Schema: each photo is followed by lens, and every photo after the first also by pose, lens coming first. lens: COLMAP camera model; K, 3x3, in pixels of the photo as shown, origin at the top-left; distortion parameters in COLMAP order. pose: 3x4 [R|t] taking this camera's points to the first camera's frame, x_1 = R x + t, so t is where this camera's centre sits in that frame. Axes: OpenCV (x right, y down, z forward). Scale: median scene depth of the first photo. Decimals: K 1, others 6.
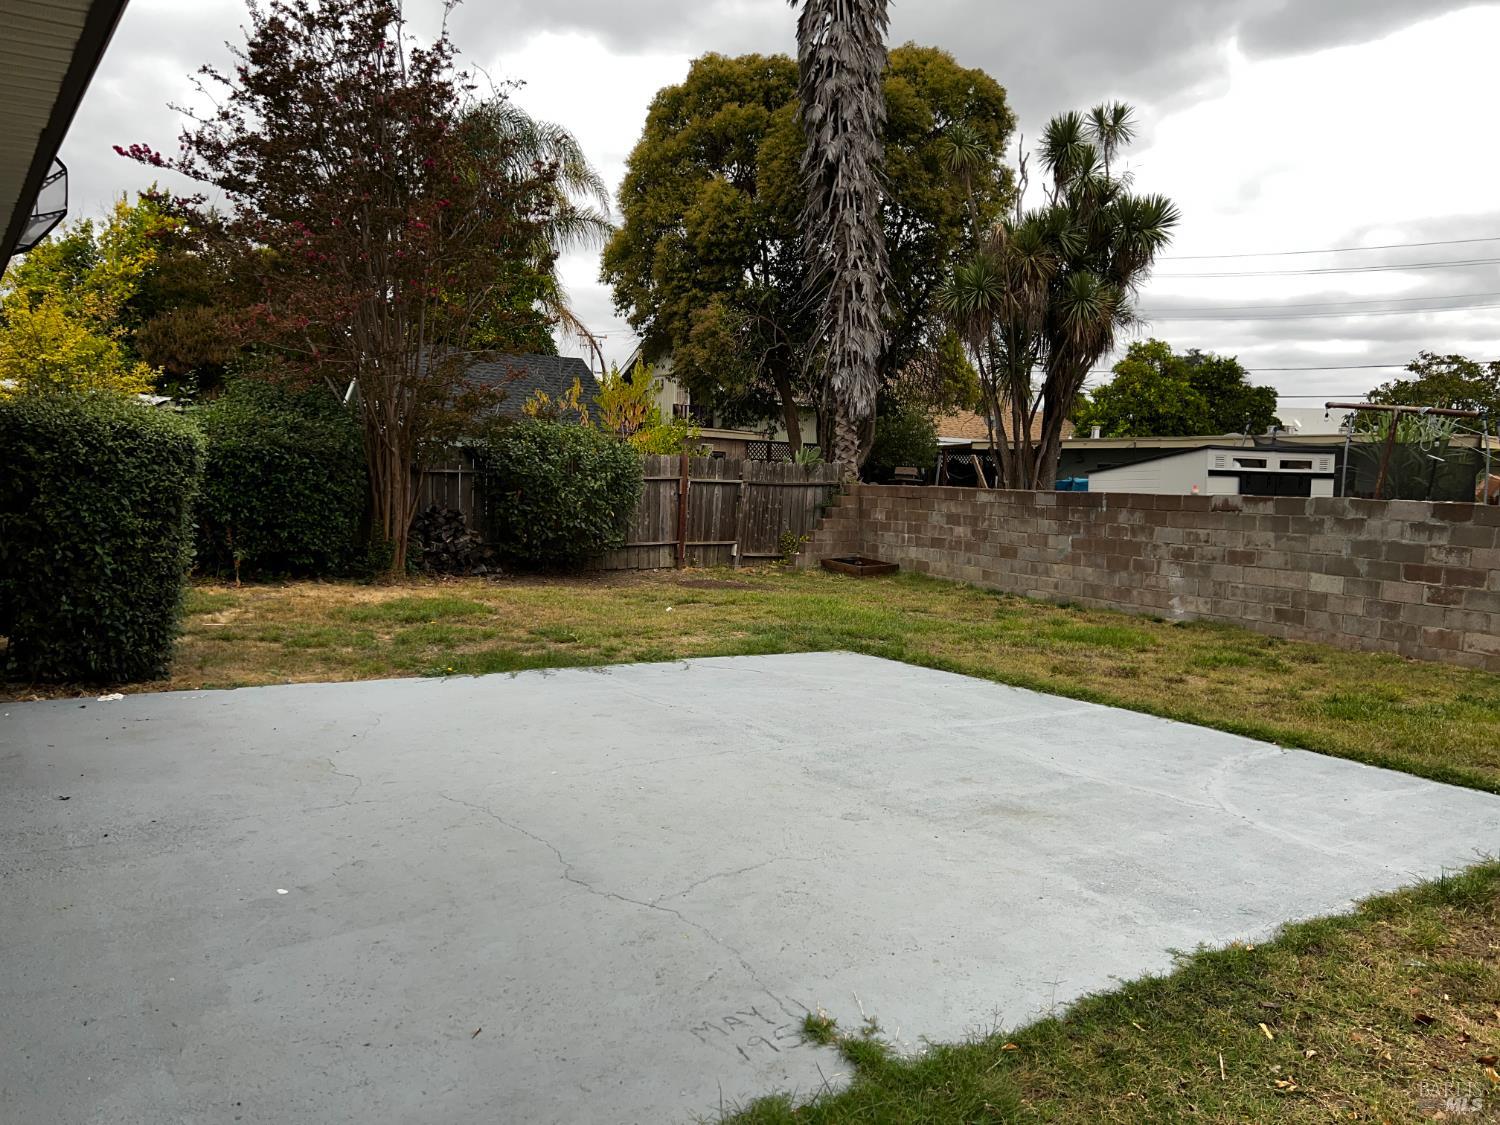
lens RADIAL K [[1125.7, 0, 741.2], [0, 1125.7, 574.4], [0, 0, 1]] dist [0.057172, -0.065178]
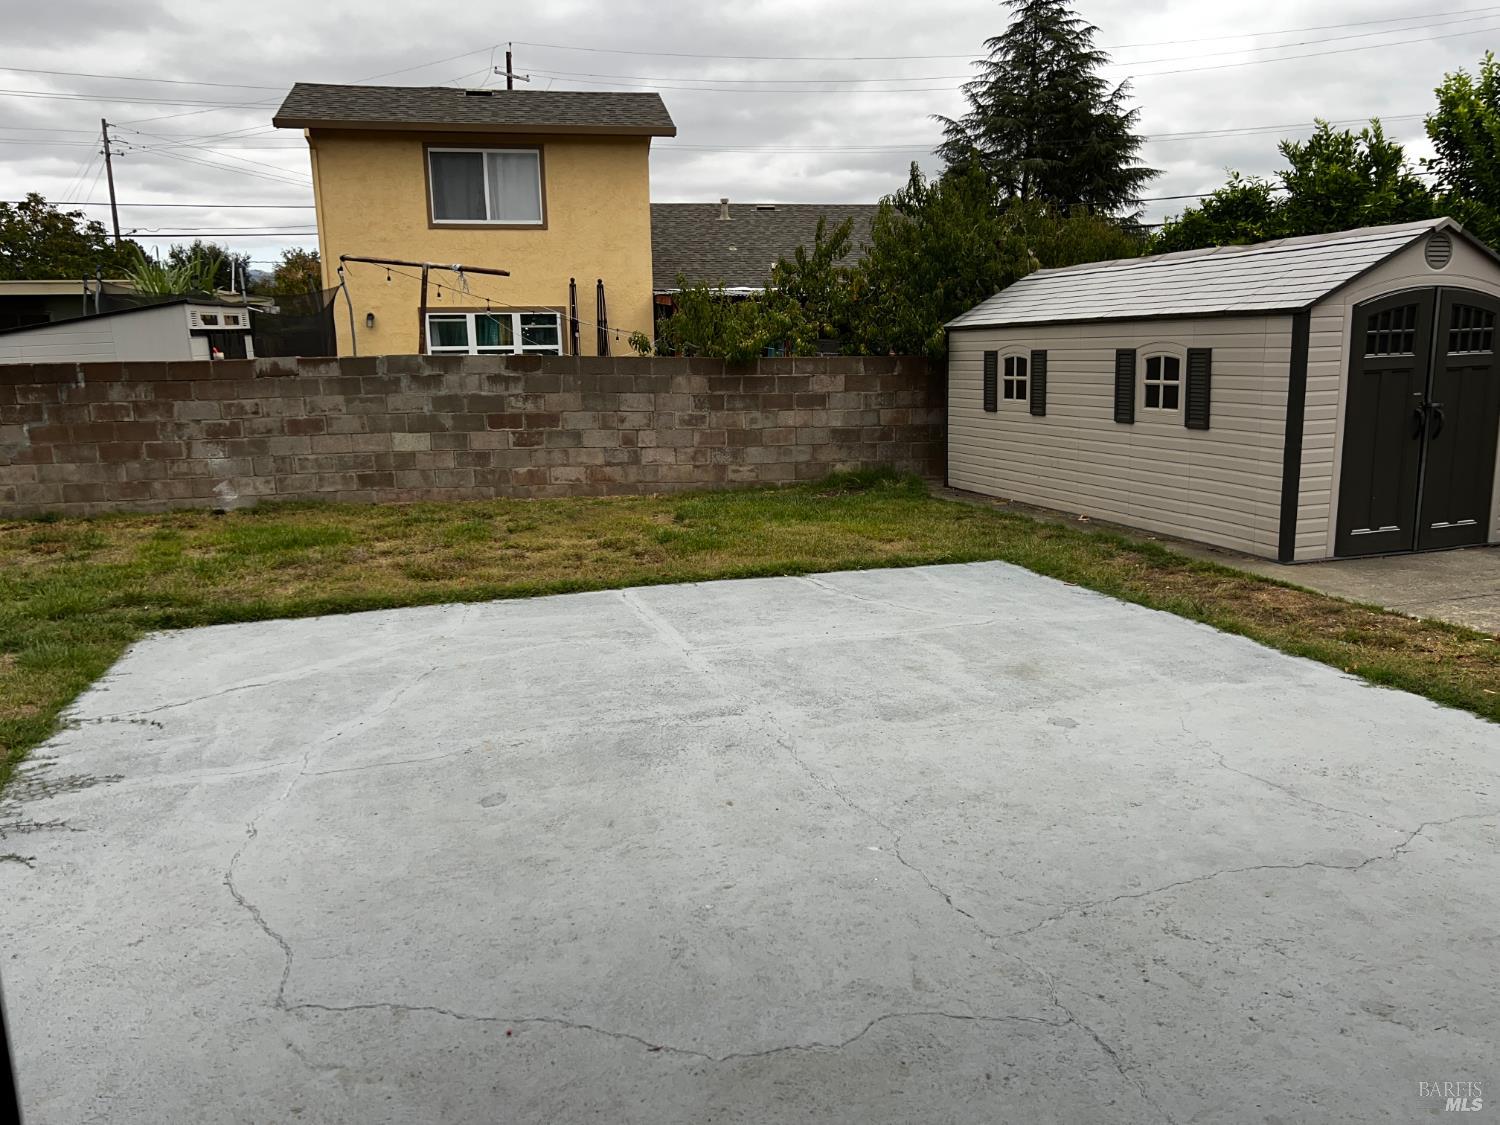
lens RADIAL K [[1125.7, 0, 753.5], [0, 1125.7, 571.6], [0, 0, 1]] dist [0.057172, -0.065178]
pose [[0.295206, -0.229853, 0.927373, -0.382345], [0.106723, 0.972489, 0.207062, -0.060558], [-0.949454, 0.037846, 0.311615, 0.439909]]
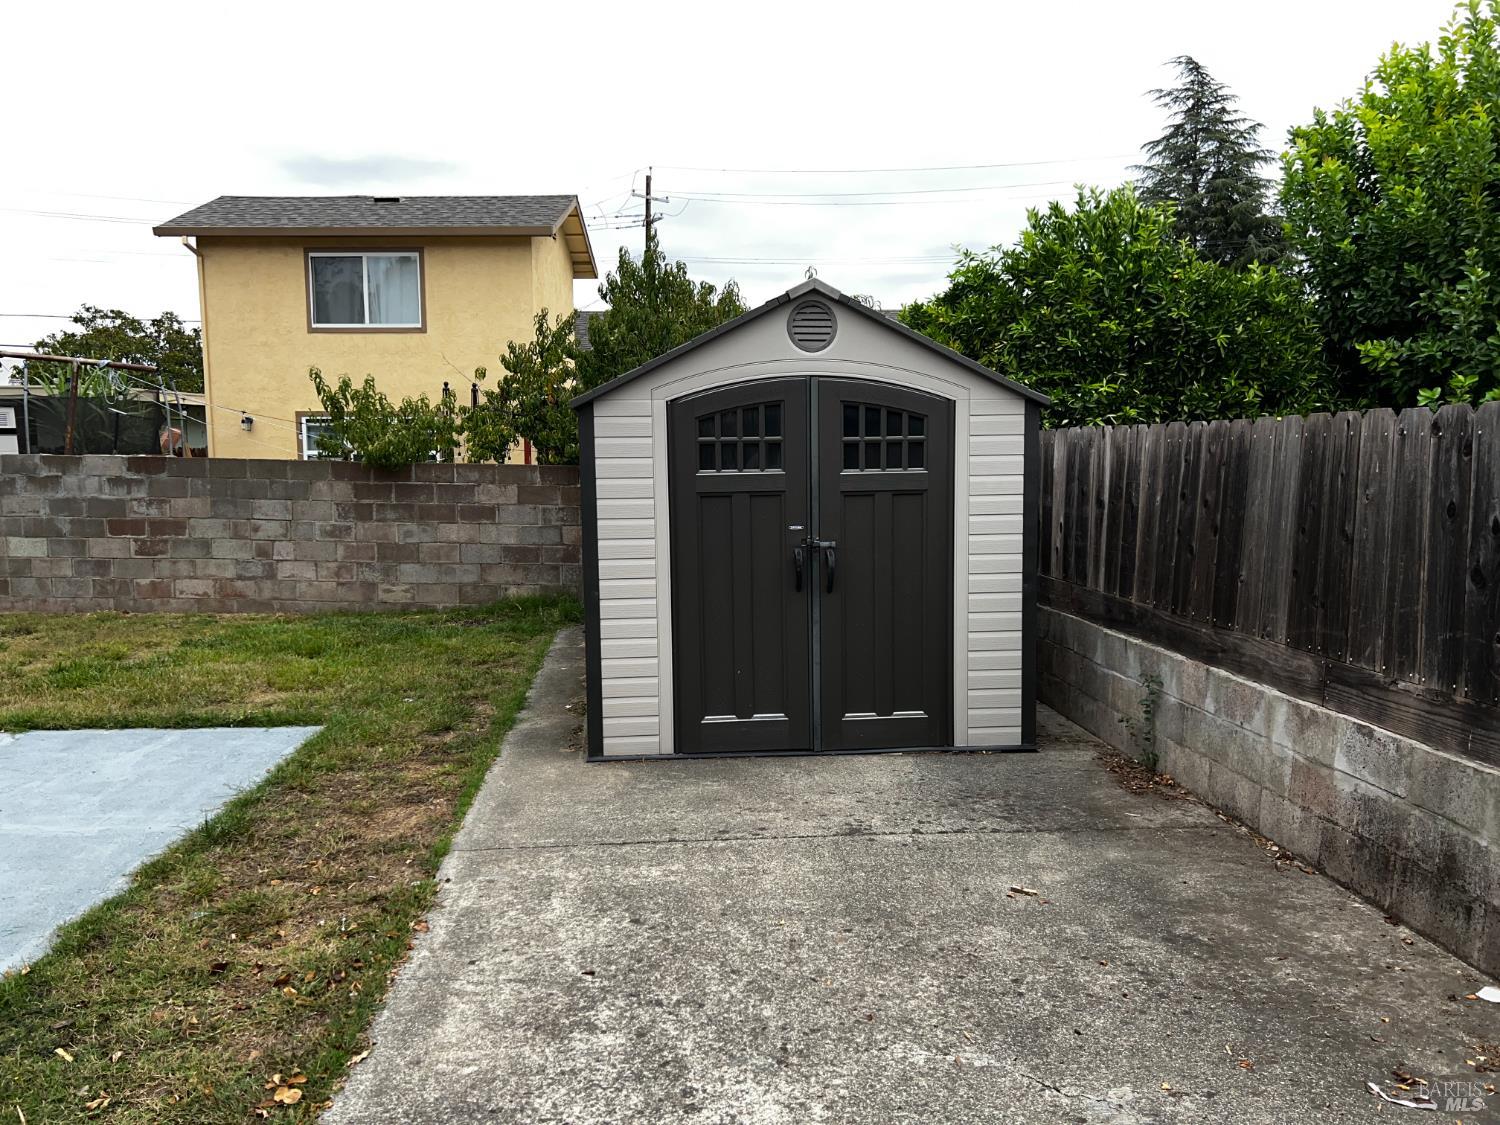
lens RADIAL K [[1125.7, 0, 751.5], [0, 1125.7, 567.3], [0, 0, 1]] dist [0.057172, -0.065178]
pose [[0.493455, -0.122496, 0.861102, 0.000862], [0.093025, 0.991787, 0.087778, -0.002684], [-0.864782, 0.036789, 0.500797, 0.021943]]
